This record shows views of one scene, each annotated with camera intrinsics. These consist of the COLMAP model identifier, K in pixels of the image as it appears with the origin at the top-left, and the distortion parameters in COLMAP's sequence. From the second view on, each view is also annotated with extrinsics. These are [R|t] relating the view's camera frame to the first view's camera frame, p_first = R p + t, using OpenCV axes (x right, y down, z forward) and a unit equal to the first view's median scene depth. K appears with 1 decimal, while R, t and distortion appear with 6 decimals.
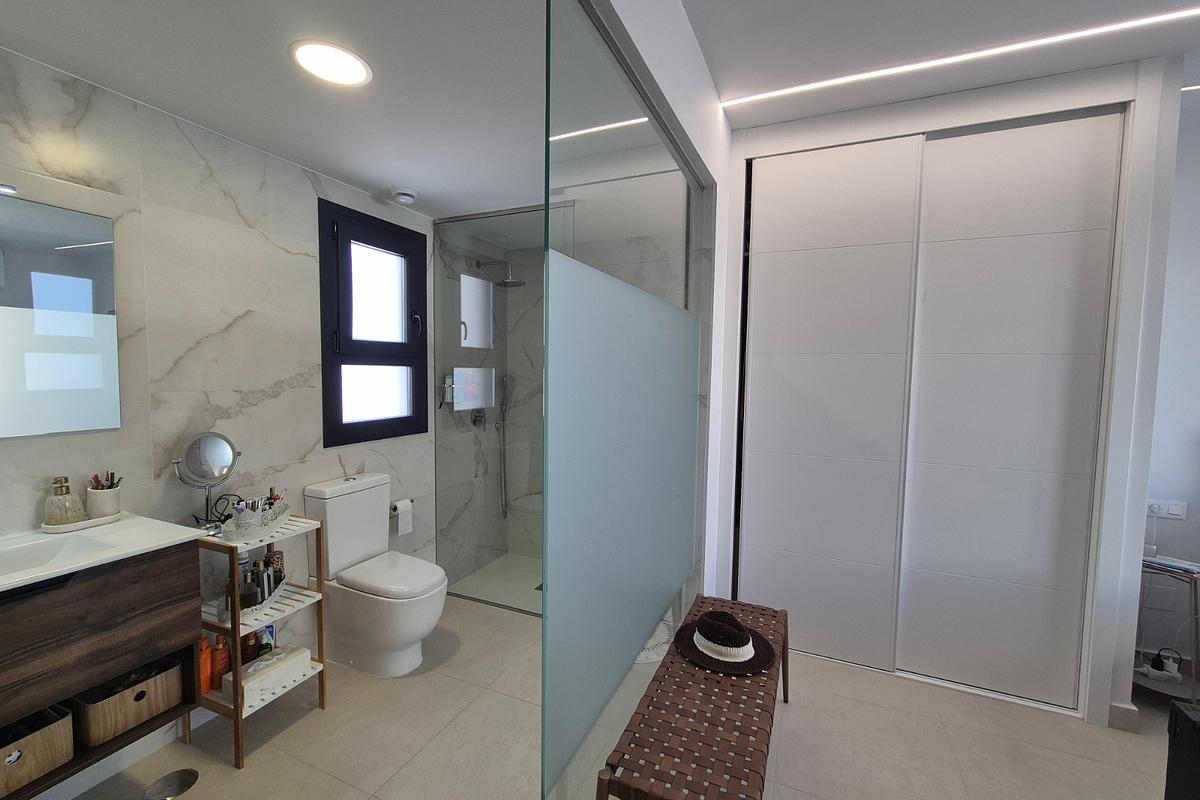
lens RADIAL K [[493.4, 0, 605.7], [0, 493.4, 402.1], [0, 0, 1]] dist [-0.000342, 0.000923]
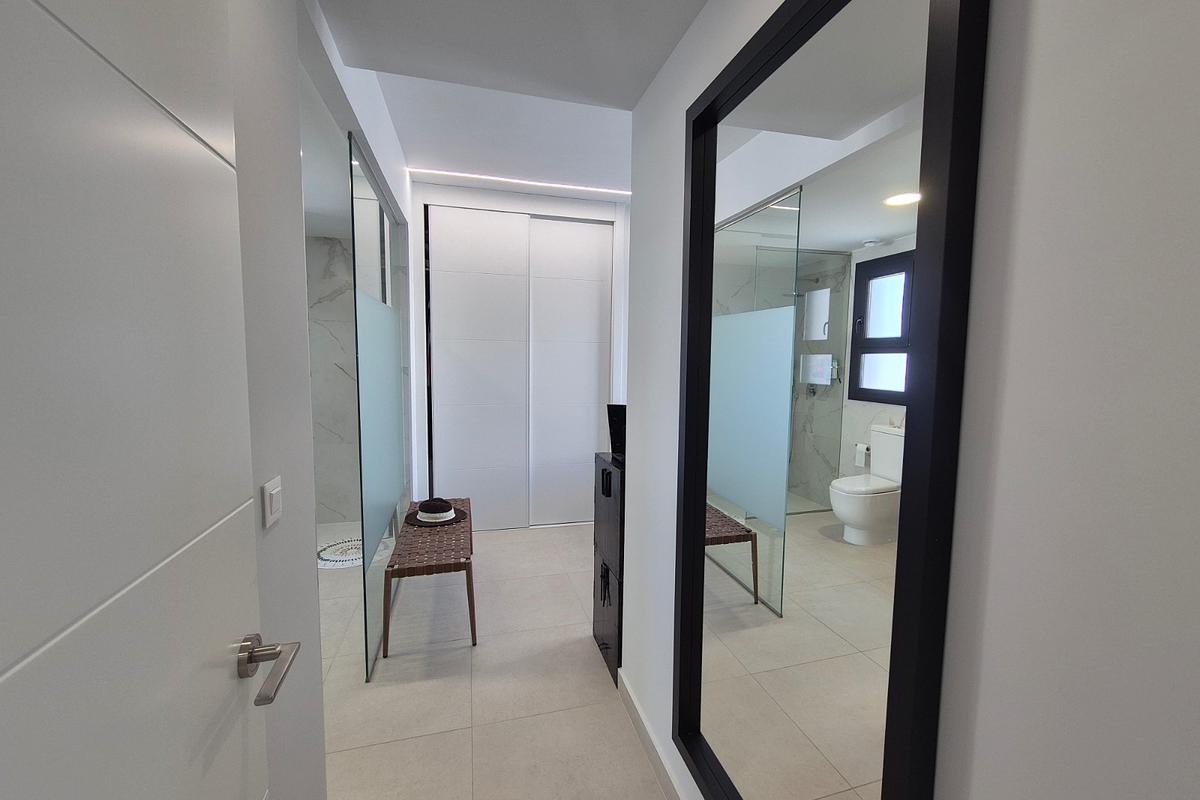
lens RADIAL K [[493.4, 0, 605.7], [0, 493.4, 402.1], [0, 0, 1]] dist [-0.000342, 0.000923]
pose [[0.774567, -0.059232, 0.629712, -0.275701], [0.038783, 0.998180, 0.046186, 0.045591], [-0.631301, -0.011352, 0.775455, -0.515529]]
